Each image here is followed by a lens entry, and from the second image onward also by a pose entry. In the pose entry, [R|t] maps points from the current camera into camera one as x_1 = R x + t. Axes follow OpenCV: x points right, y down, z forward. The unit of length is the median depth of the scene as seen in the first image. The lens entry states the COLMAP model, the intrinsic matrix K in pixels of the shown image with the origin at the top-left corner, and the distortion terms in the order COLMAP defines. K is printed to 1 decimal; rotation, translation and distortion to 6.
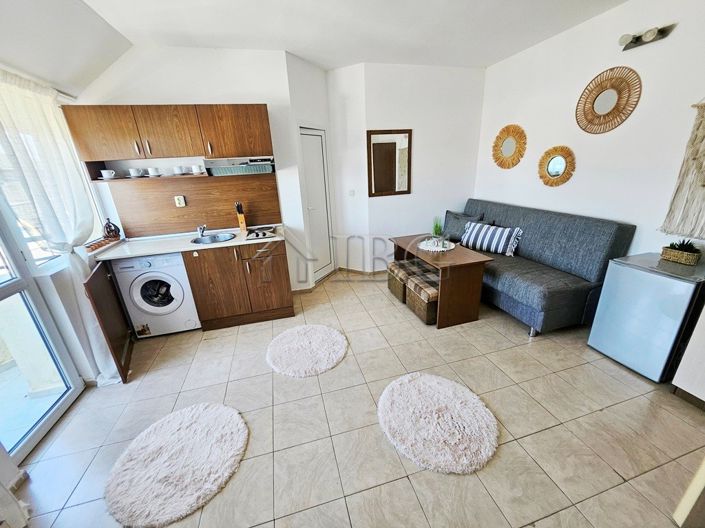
lens RADIAL K [[276.1, 0, 347.5], [0, 276.1, 261.4], [0, 0, 1]] dist [-0.008527, 0.000084]
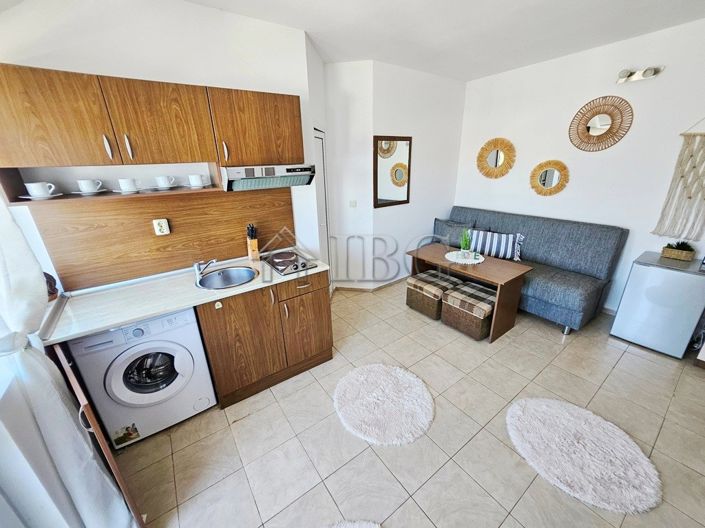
lens RADIAL K [[276.1, 0, 347.2], [0, 276.1, 261.2], [0, 0, 1]] dist [-0.008527, 0.000084]
pose [[0.938683, -0.095515, 0.331288, -0.450339], [0.097053, 0.995208, 0.011940, -0.108426], [-0.330841, 0.020945, 0.943454, 0.236179]]
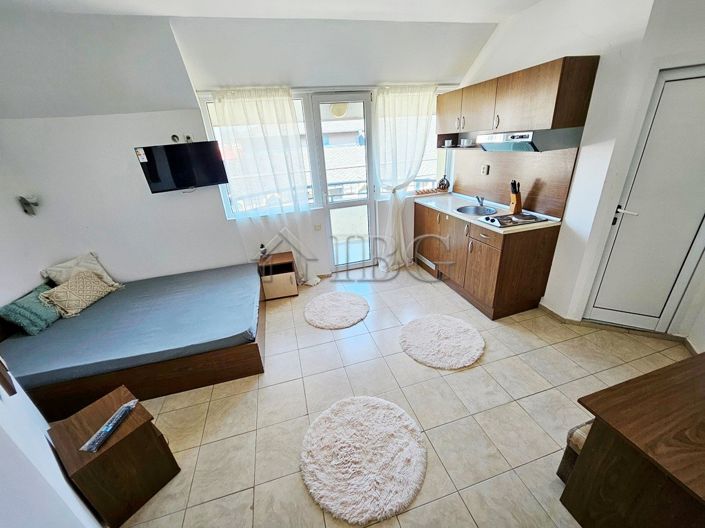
lens RADIAL K [[276.1, 0, 348.7], [0, 276.1, 260.9], [0, 0, 1]] dist [-0.008527, 0.000084]
pose [[0.012880, 0.440894, -0.897467, 0.580226], [-0.267168, 0.866427, 0.421811, -0.244317], [0.963564, 0.234341, 0.128953, 0.459108]]
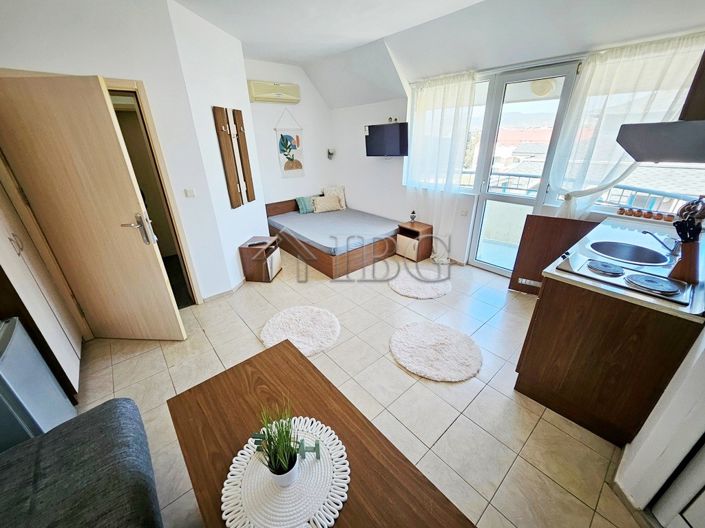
lens RADIAL K [[276.1, 0, 349.5], [0, 276.1, 261.9], [0, 0, 1]] dist [-0.008527, 0.000084]
pose [[-0.899813, 0.242549, -0.362638, 0.353006], [-0.079108, 0.726725, 0.682358, -0.474792], [0.429044, 0.642682, -0.634729, 1.203890]]
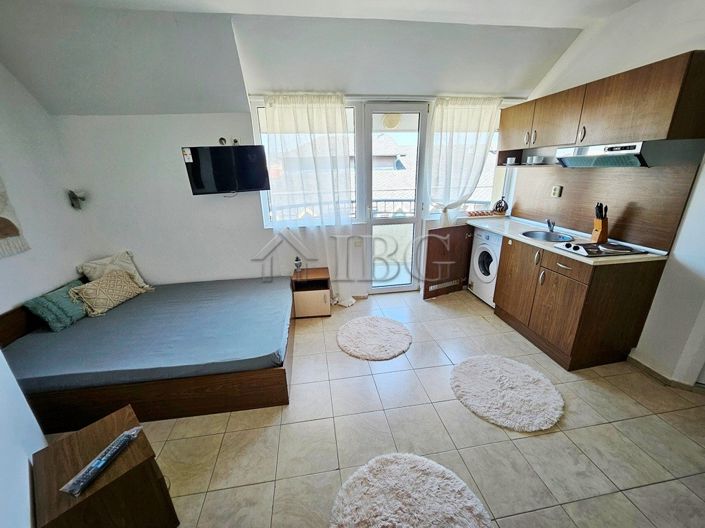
lens RADIAL K [[276.1, 0, 348.1], [0, 276.1, 262.5], [0, 0, 1]] dist [-0.008527, 0.000084]
pose [[-0.109342, 0.368330, -0.923243, 0.480654], [-0.299495, 0.873441, 0.383931, -0.168096], [0.947812, 0.318486, 0.014809, 0.415957]]
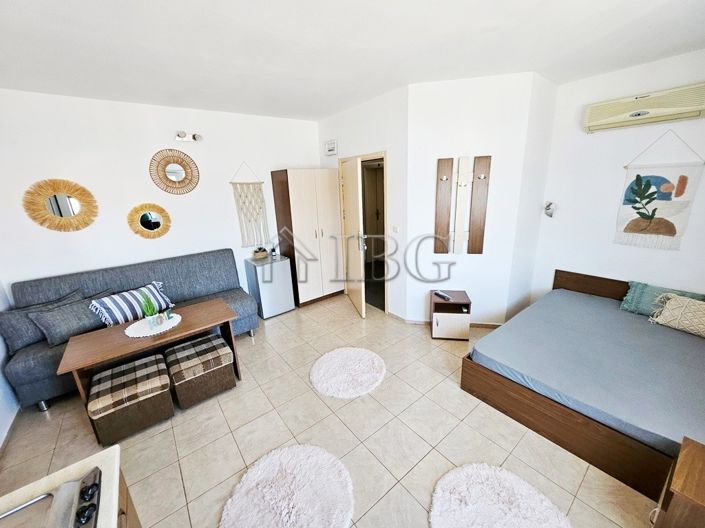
lens RADIAL K [[276.1, 0, 349.2], [0, 276.1, 261.8], [0, 0, 1]] dist [-0.008527, 0.000084]
pose [[-0.393696, -0.179271, 0.901590, -0.619740], [0.365821, 0.869233, 0.332580, -0.298429], [-0.843314, 0.460756, -0.276632, 0.758659]]
